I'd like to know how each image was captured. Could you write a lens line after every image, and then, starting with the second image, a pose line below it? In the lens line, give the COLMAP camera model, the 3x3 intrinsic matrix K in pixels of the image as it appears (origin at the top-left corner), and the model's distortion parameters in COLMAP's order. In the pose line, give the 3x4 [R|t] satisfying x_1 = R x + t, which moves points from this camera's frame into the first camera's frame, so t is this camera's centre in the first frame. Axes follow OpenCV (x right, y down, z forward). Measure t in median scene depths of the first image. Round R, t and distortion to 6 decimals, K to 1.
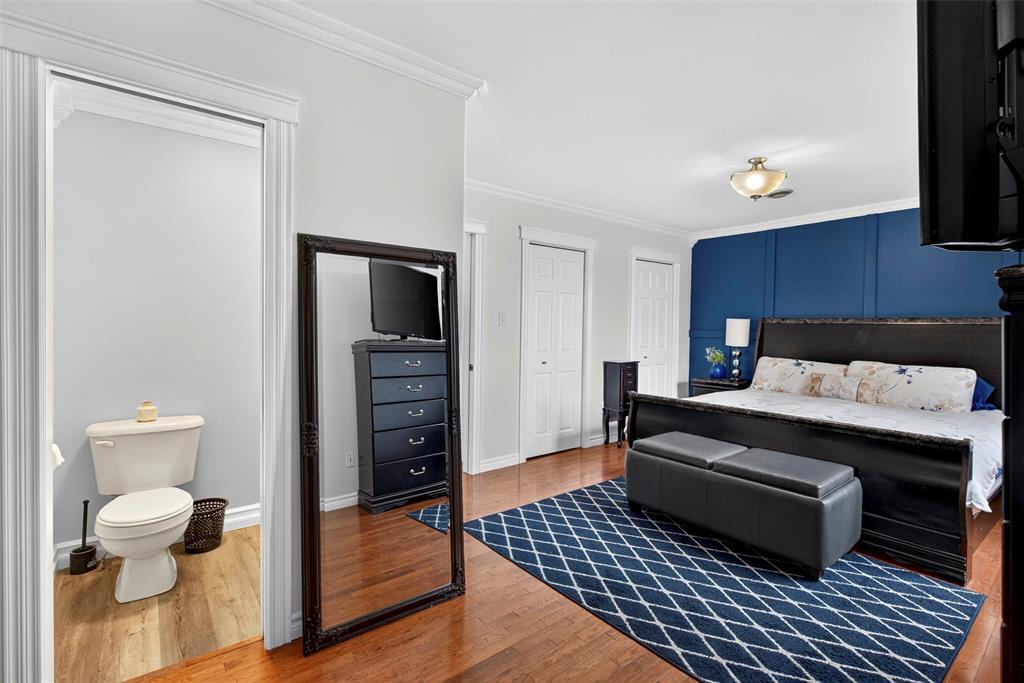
lens RADIAL K [[466.1, 0, 513.2], [0, 466.1, 330.1], [0, 0, 1]] dist [0.009945, -0.000130]
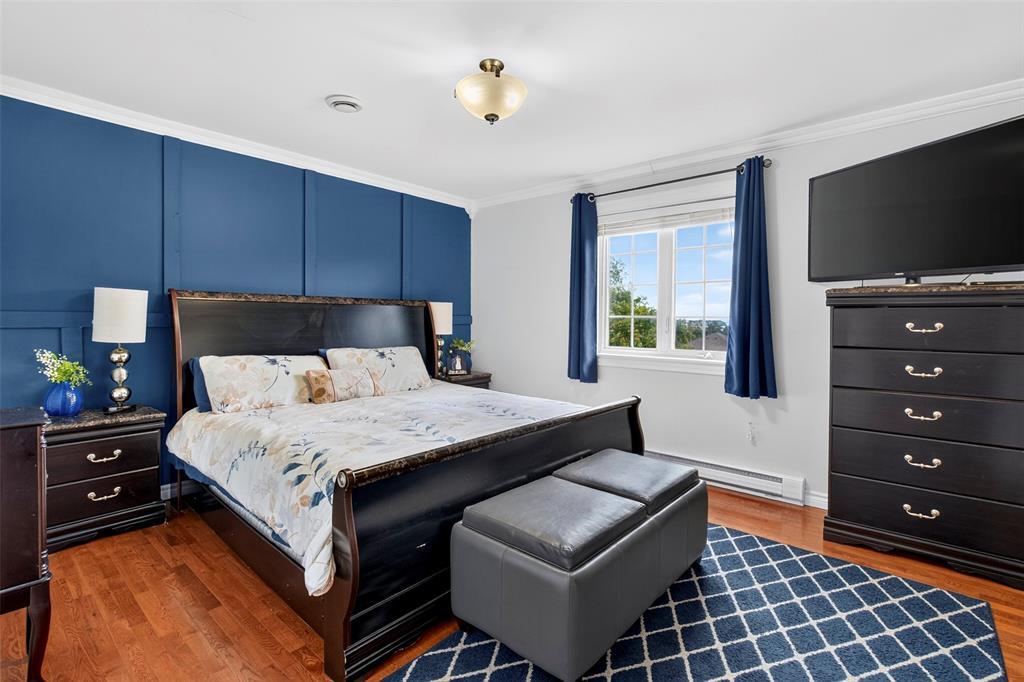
lens RADIAL K [[476.0, 0, 515.8], [0, 476.0, 321.8], [0, 0, 1]] dist [0.004212, -0.000562]
pose [[-0.189261, -0.027035, 0.981555, -0.124417], [-0.002597, 0.999631, 0.027032, -0.004017], [-0.981923, 0.002567, -0.189261, 0.732981]]
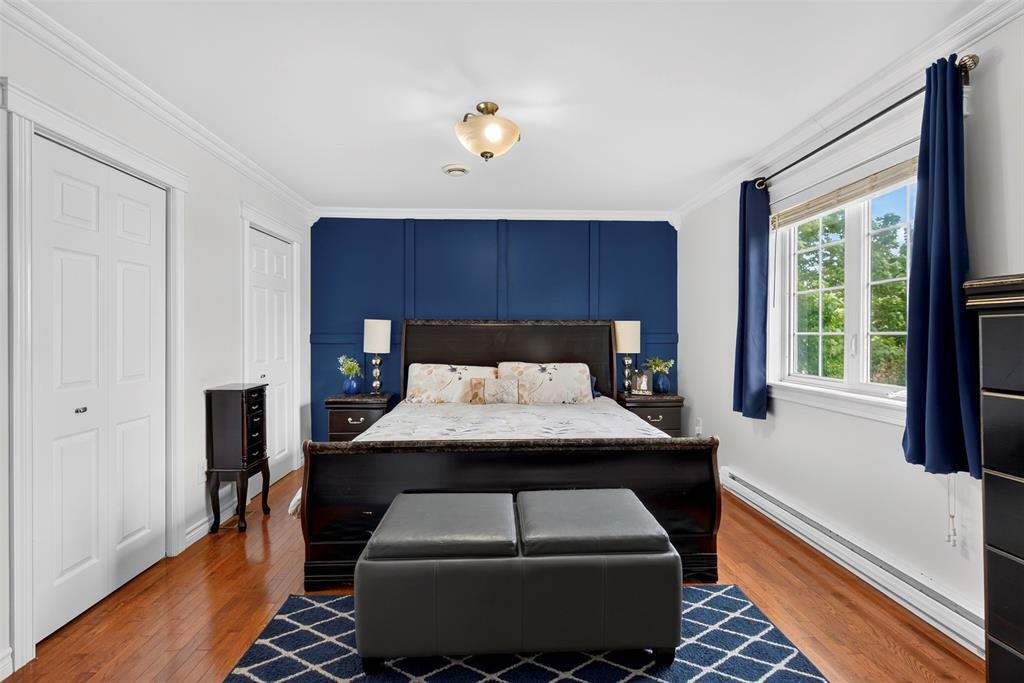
lens RADIAL K [[458.4, 0, 510.1], [0, 458.4, 336.6], [0, 0, 1]] dist [-0.001186, -0.000024]
pose [[0.585698, -0.018830, 0.810311, -0.044197], [0.015866, 0.999805, 0.011765, -0.000407], [-0.810374, 0.005966, 0.585882, 0.361347]]
